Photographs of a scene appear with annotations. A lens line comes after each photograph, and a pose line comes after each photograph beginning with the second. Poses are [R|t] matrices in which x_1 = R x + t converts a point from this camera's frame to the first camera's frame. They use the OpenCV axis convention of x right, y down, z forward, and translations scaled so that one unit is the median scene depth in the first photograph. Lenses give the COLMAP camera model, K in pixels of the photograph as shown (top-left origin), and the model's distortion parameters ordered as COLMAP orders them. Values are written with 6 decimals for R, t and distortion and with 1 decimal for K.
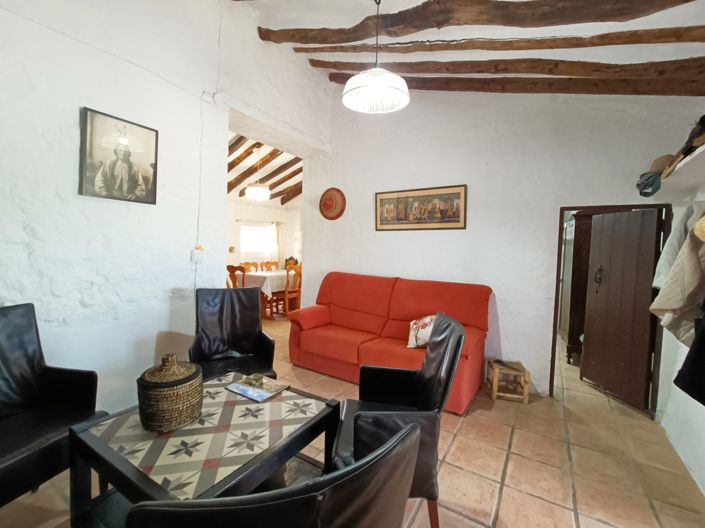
lens RADIAL K [[315.4, 0, 352.5], [0, 315.4, 264.0], [0, 0, 1]] dist [-0.001778, -0.000122]
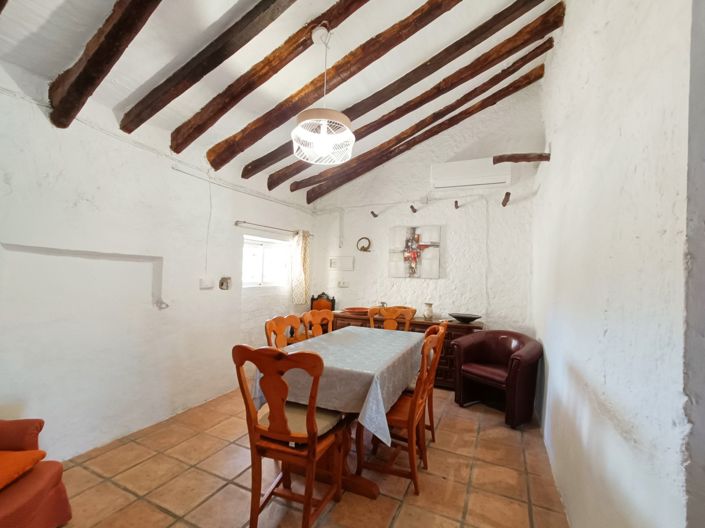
lens RADIAL K [[315.4, 0, 352.5], [0, 315.4, 264.0], [0, 0, 1]] dist [-0.001778, -0.000122]
pose [[0.993073, 0.009780, 0.117095, -0.218544], [-0.000830, 0.997089, -0.076244, -0.033564], [-0.117500, 0.075619, 0.990190, 0.442590]]
